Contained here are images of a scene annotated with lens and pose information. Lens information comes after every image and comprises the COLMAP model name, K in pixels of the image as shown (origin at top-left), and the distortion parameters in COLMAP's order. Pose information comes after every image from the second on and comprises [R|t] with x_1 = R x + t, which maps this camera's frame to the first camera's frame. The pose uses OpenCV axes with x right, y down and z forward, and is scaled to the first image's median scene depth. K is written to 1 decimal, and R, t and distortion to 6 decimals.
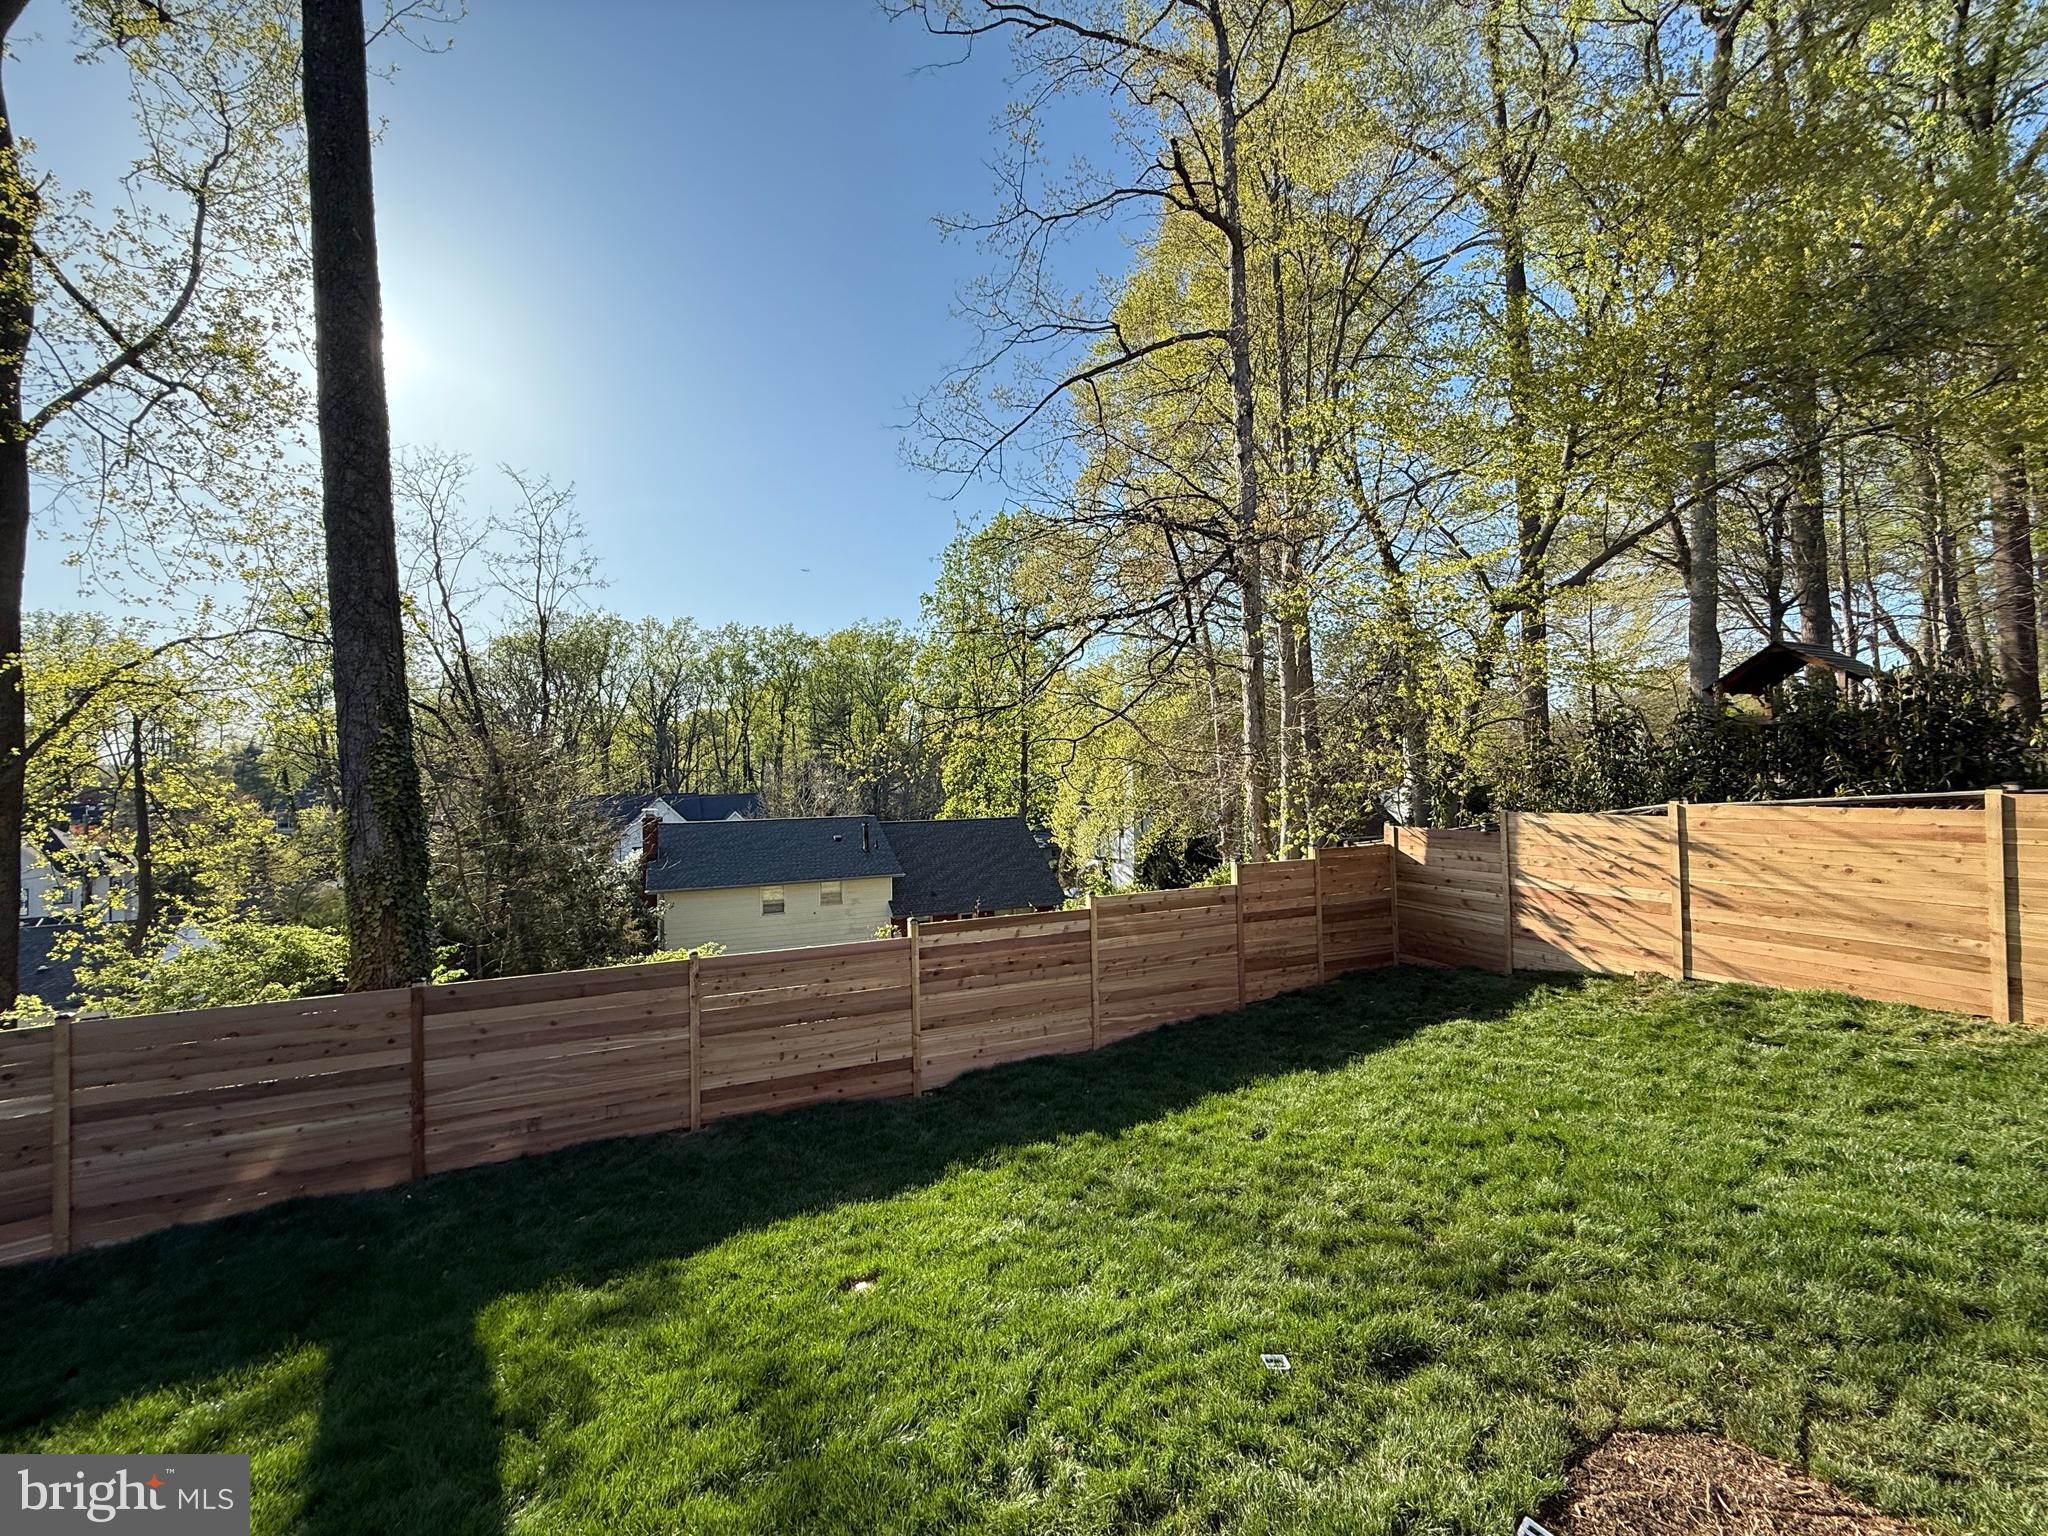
lens RADIAL K [[810.2, 0, 1013.1], [0, 810.2, 764.7], [0, 0, 1]] dist [-0.001640, 0.000667]
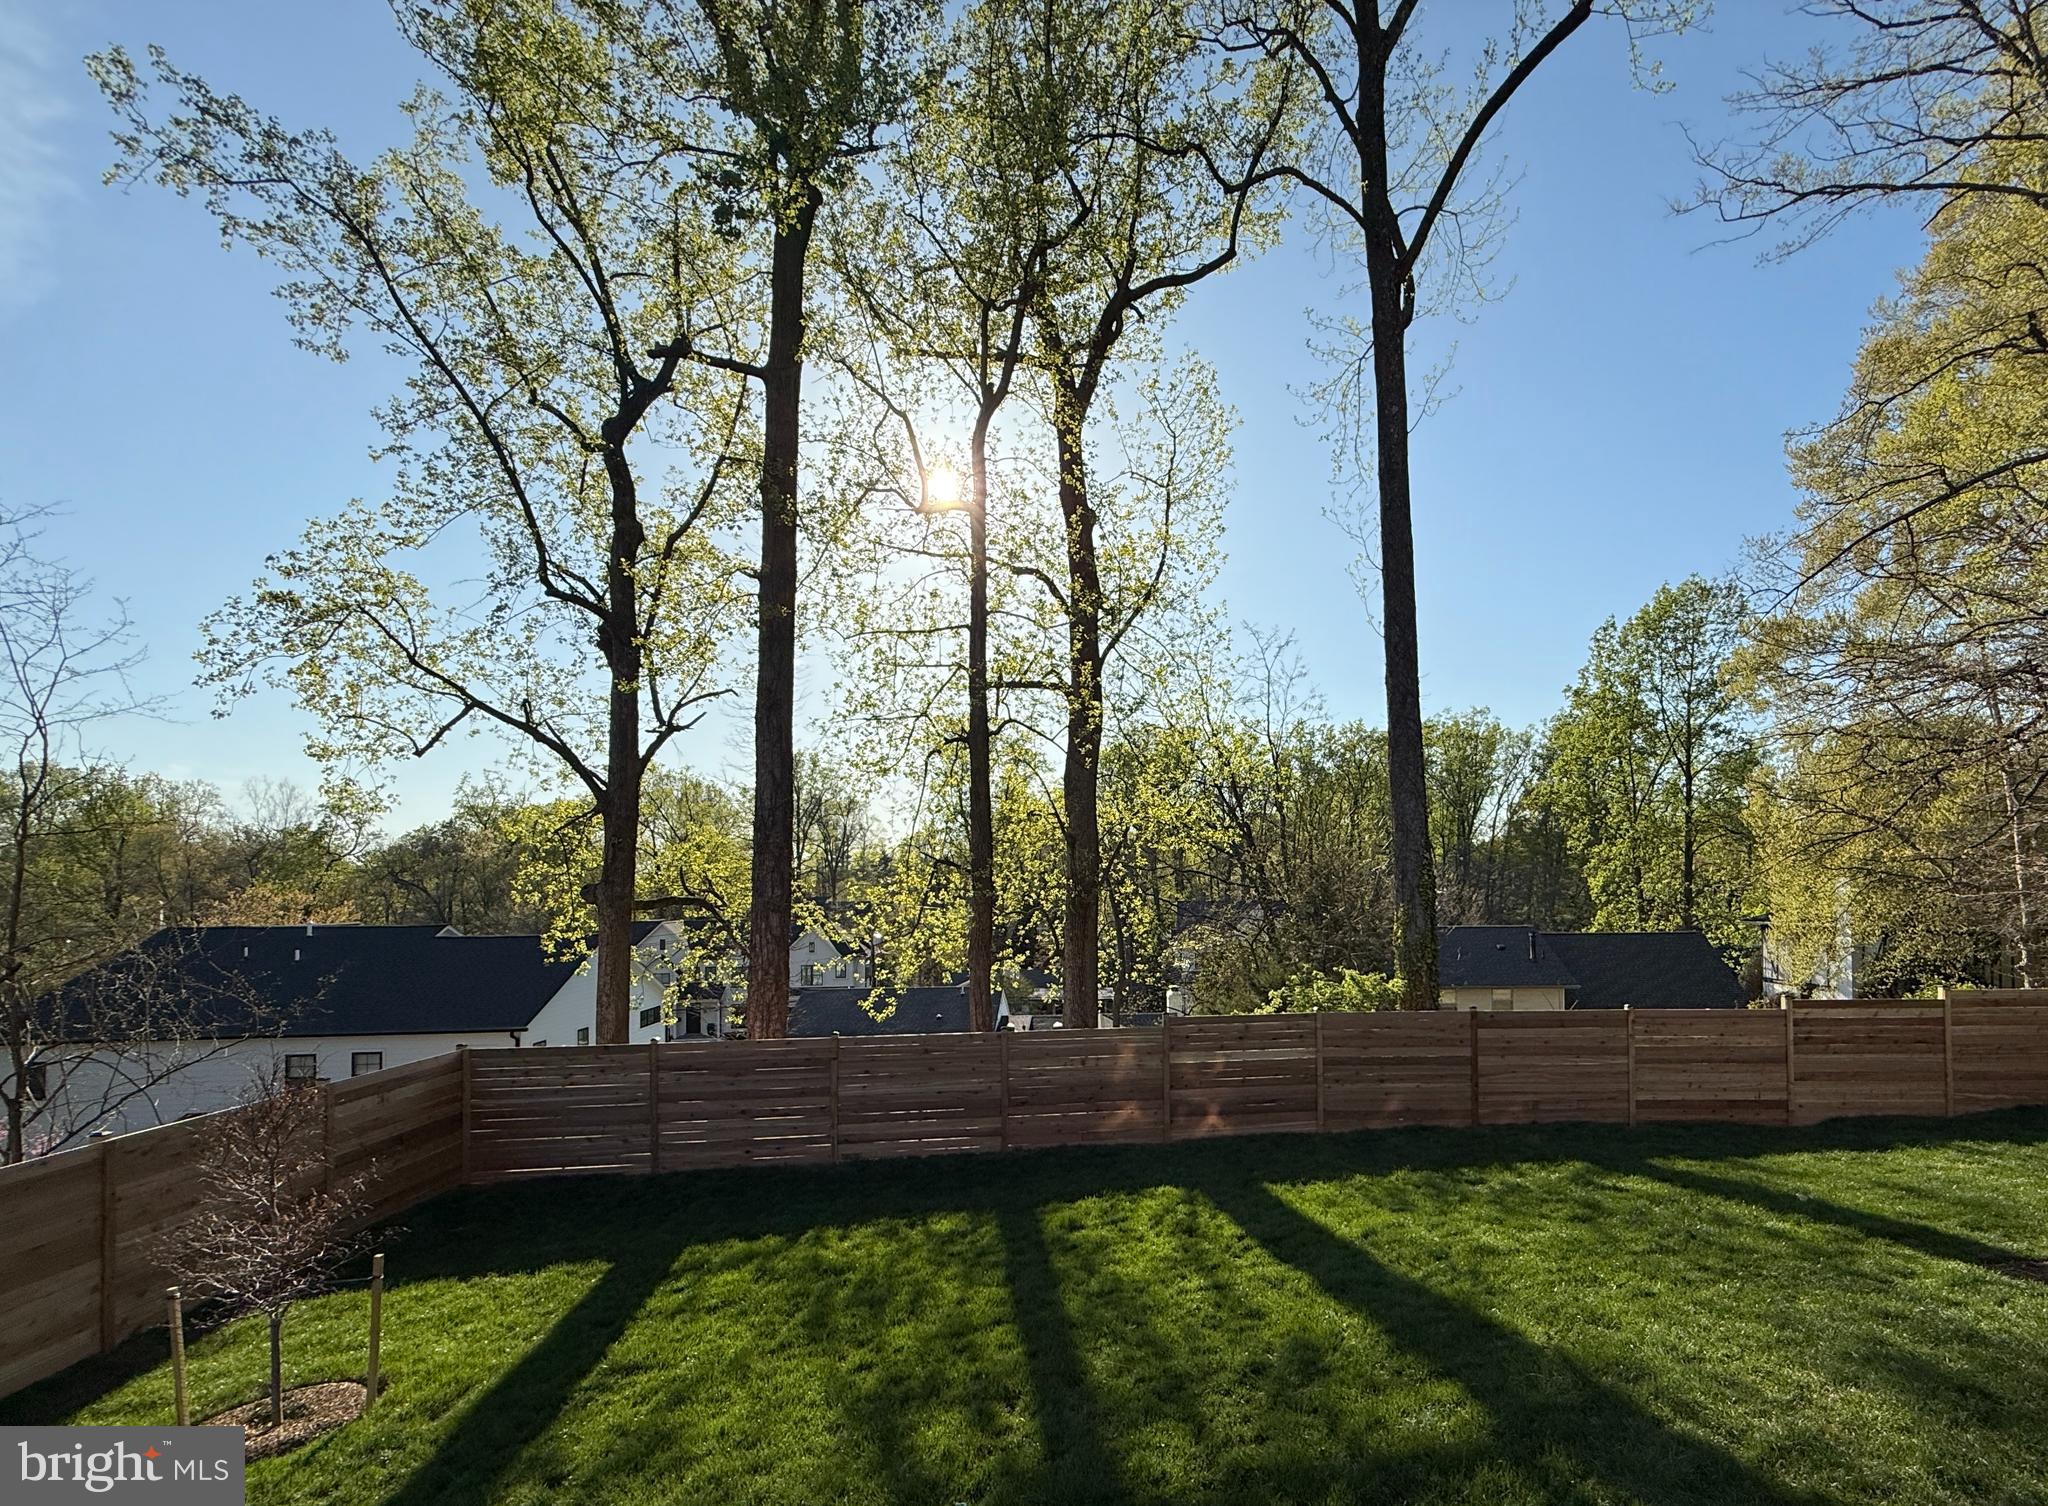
lens RADIAL K [[947.1, 0, 1161.1], [0, 947.1, 867.4], [0, 0, 1]] dist [0.004243, 0.001174]
pose [[0.907801, 0.000434, -0.419401, -0.344933], [-0.002691, 0.999985, -0.004790, -0.003791], [0.419393, 0.005477, 0.907788, -0.702922]]
